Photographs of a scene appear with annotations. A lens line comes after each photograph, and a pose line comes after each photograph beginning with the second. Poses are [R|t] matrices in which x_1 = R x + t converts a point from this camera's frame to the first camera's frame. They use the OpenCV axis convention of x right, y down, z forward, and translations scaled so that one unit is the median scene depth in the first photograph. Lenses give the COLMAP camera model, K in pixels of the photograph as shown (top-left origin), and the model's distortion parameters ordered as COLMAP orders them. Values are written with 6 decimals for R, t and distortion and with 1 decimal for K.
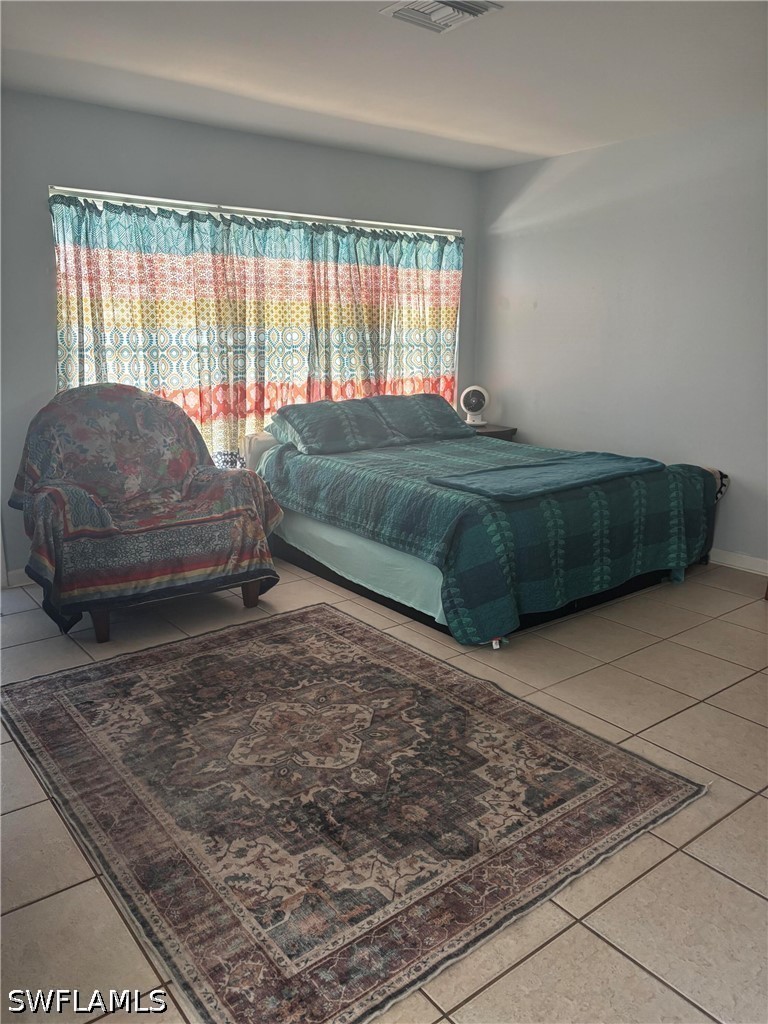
lens RADIAL K [[768.4, 0, 378.1], [0, 768.4, 519.2], [0, 0, 1]] dist [0.049473, -0.044791]
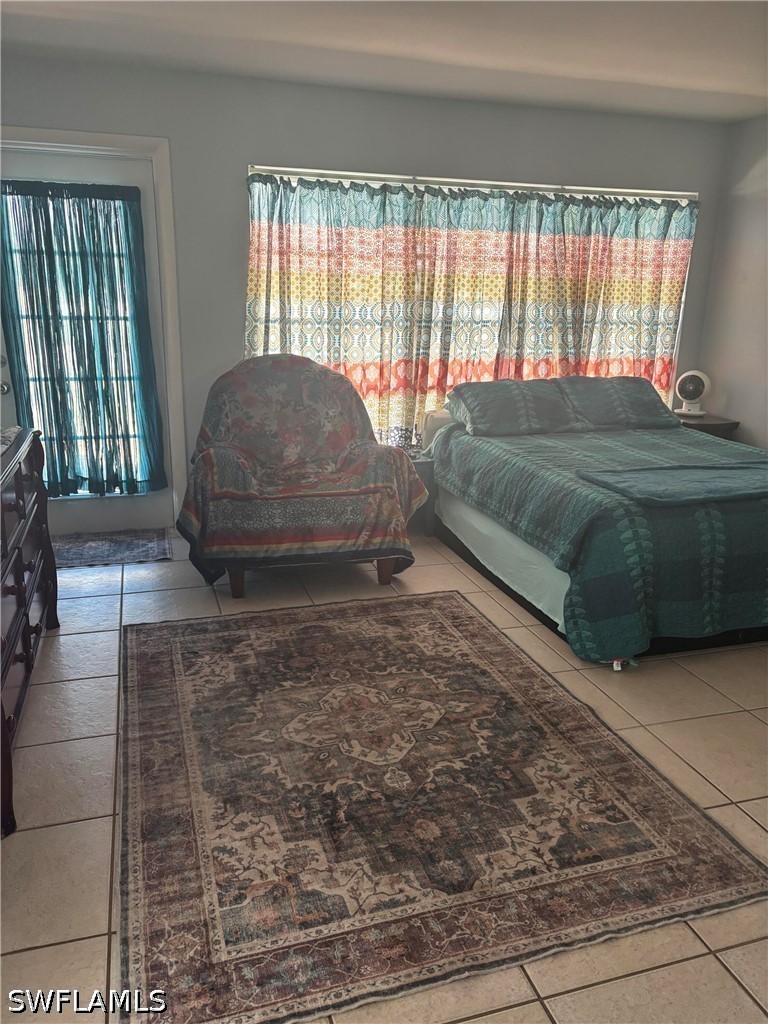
lens RADIAL K [[768.4, 0, 379.6], [0, 768.4, 515.5], [0, 0, 1]] dist [0.049473, -0.044791]
pose [[0.935616, 0.109175, -0.335712, 0.194144], [-0.099303, 0.993971, 0.046491, -0.025730], [0.338764, -0.010161, 0.940817, 0.076857]]
